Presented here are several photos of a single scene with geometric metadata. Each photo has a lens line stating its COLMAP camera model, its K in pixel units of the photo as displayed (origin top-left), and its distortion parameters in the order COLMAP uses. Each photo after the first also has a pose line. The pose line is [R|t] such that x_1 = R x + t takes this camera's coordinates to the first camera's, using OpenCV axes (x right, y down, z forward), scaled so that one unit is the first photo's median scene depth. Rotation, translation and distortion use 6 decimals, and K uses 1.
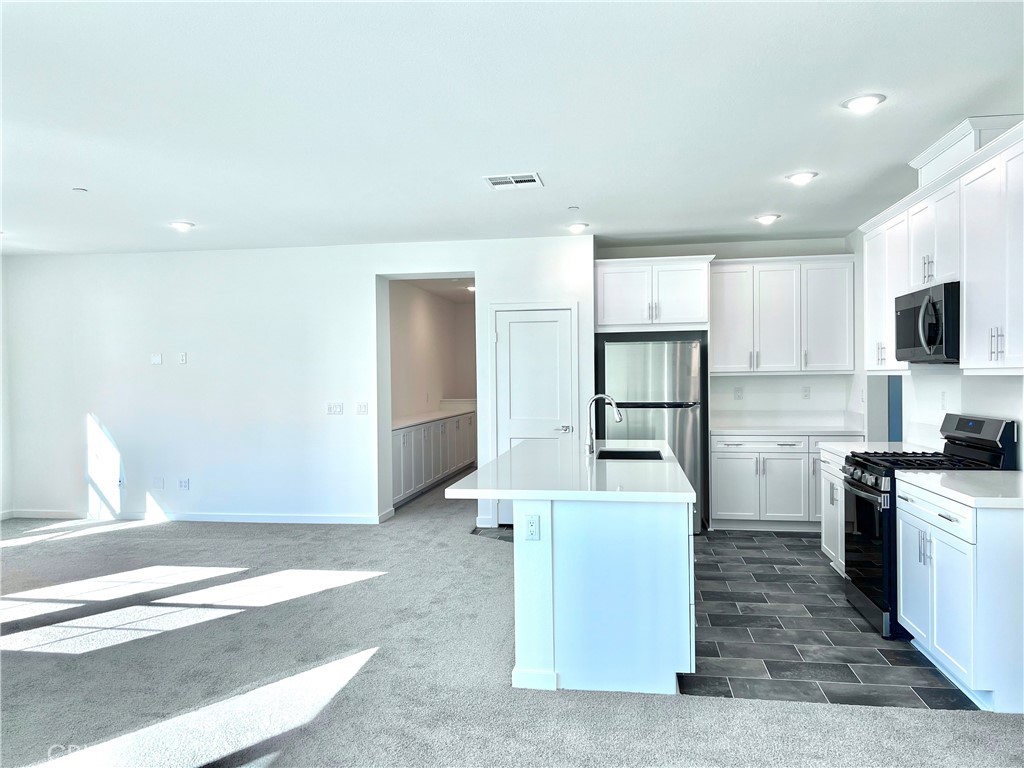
lens RADIAL K [[715.8, 0, 512.0], [0, 715.8, 384.0], [0, 0, 1]] dist [0.043165, -0.005653]
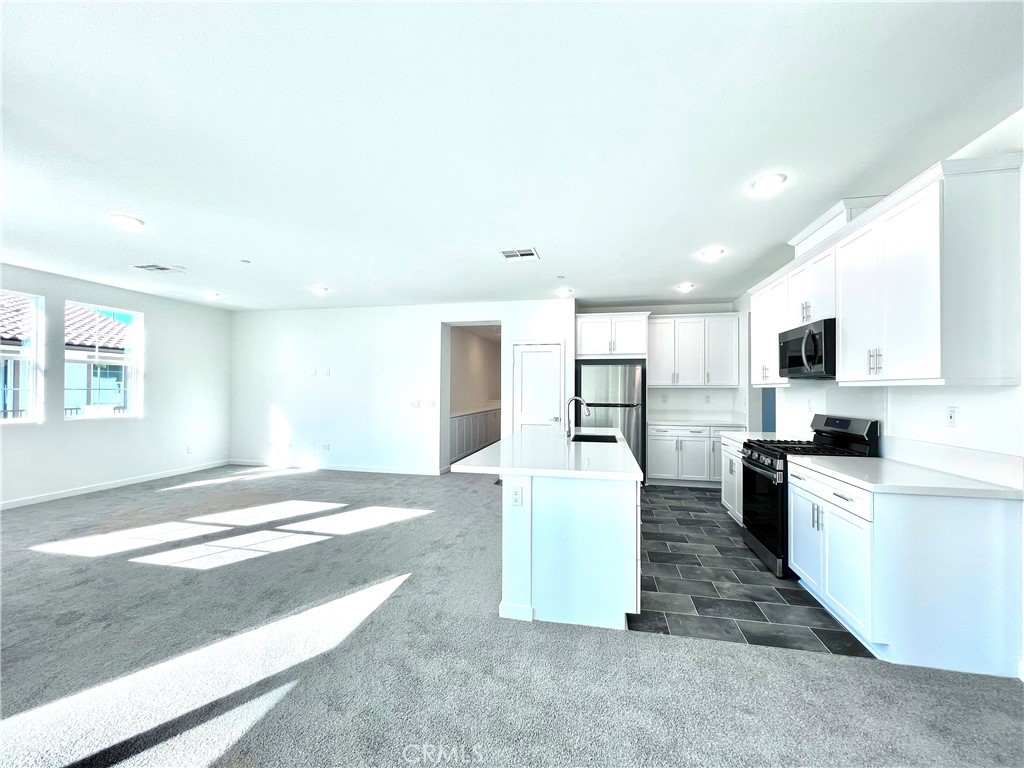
lens RADIAL K [[408.4, 0, 512.0], [0, 408.4, 384.0], [0, 0, 1]] dist [0.000232, 0.000252]
pose [[0.998871, 0.015797, -0.044809, 0.032751], [-0.016674, 0.999676, -0.019256, 0.006634], [0.044490, 0.019981, 0.998810, 0.161886]]
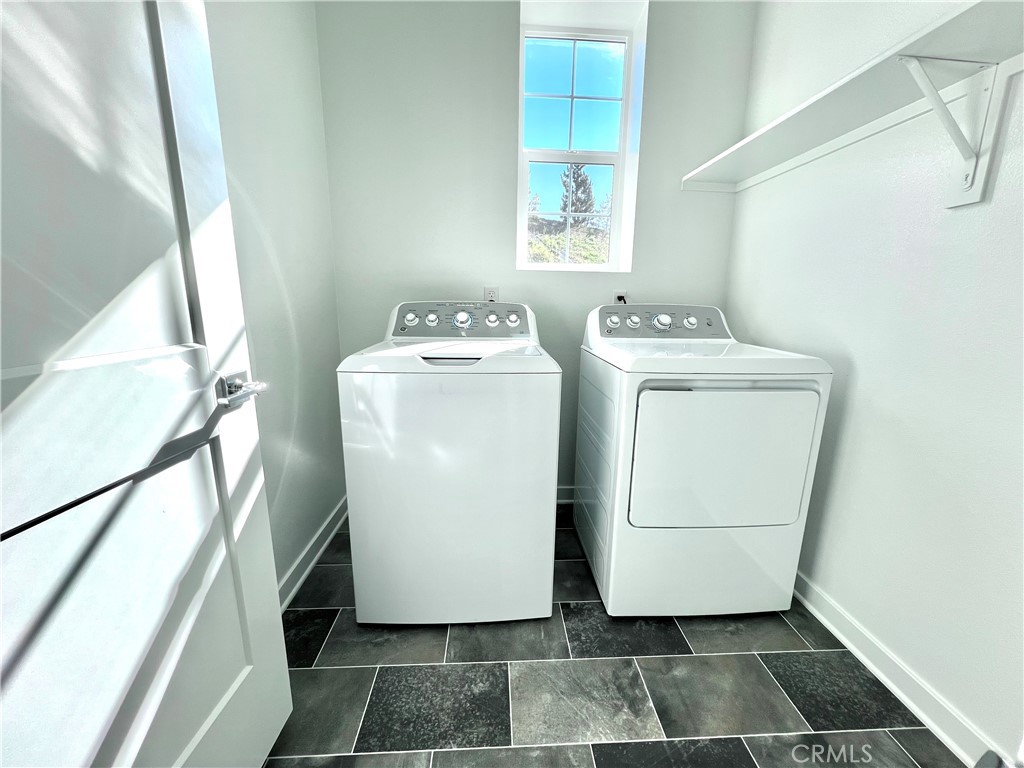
lens RADIAL K [[408.4, 0, 512.0], [0, 408.4, 384.0], [0, 0, 1]] dist [0.000232, 0.000252]
pose [[-0.976601, 0.043933, -0.210525, 0.440134], [-0.003548, 0.975488, 0.220025, 0.052291], [0.215031, 0.215624, -0.952506, 1.169589]]
